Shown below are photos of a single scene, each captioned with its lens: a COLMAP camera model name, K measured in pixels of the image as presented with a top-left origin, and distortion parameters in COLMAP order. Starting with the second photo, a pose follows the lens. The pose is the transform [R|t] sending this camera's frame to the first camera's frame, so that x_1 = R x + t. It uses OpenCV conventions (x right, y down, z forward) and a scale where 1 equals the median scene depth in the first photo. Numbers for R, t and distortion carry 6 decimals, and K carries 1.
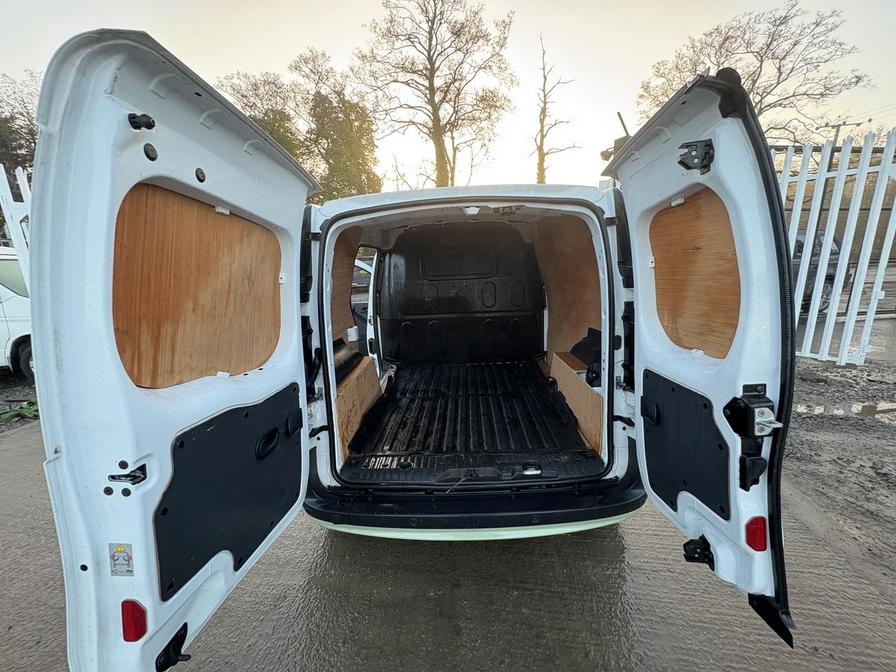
lens RADIAL K [[354.8, 0, 449.1], [0, 354.8, 333.9], [0, 0, 1]] dist [-0.001751, -0.000290]
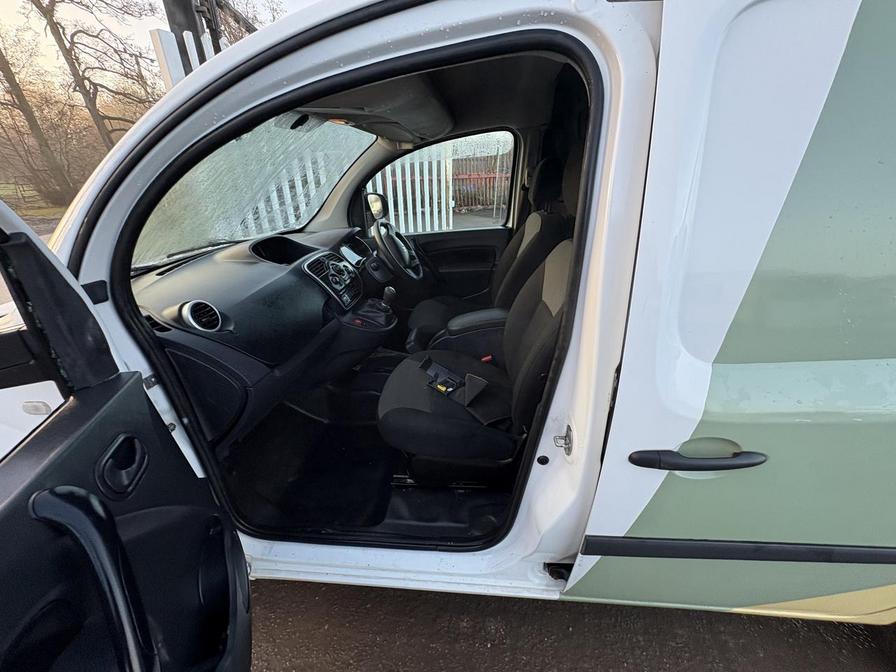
lens RADIAL K [[354.8, 0, 446.8], [0, 354.8, 337.9], [0, 0, 1]] dist [-0.001751, -0.000290]
pose [[0.076240, -0.386520, 0.919125, -0.067979], [0.235126, 0.902780, 0.360143, -0.026632], [-0.968970, 0.188653, 0.159709, 0.166889]]
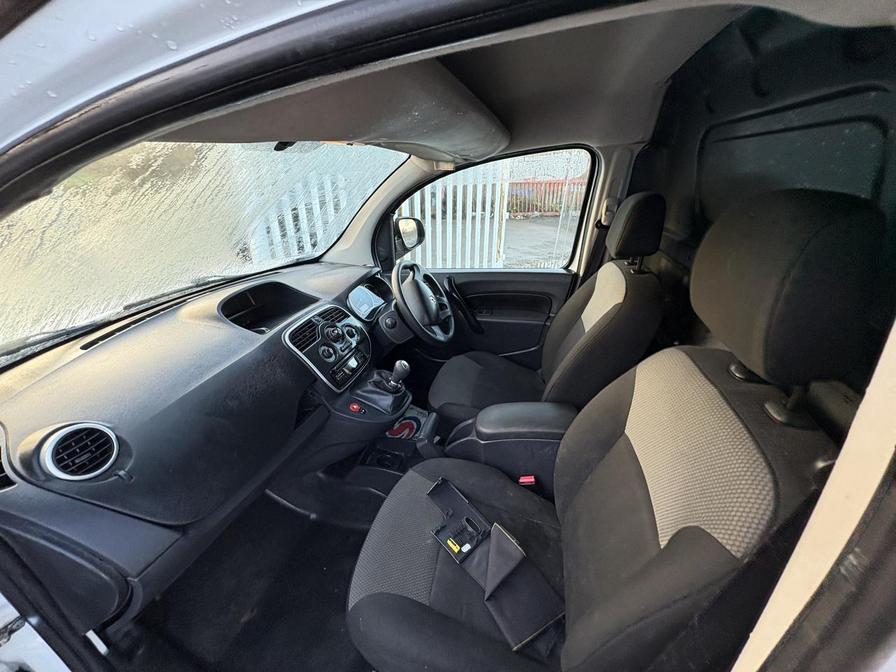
lens RADIAL K [[354.8, 0, 445.4], [0, 354.8, 336.9], [0, 0, 1]] dist [-0.001751, -0.000290]
pose [[0.226696, -0.371017, 0.900531, -0.042610], [0.202264, 0.922378, 0.329101, -0.032546], [-0.952732, 0.107539, 0.284143, 0.165946]]
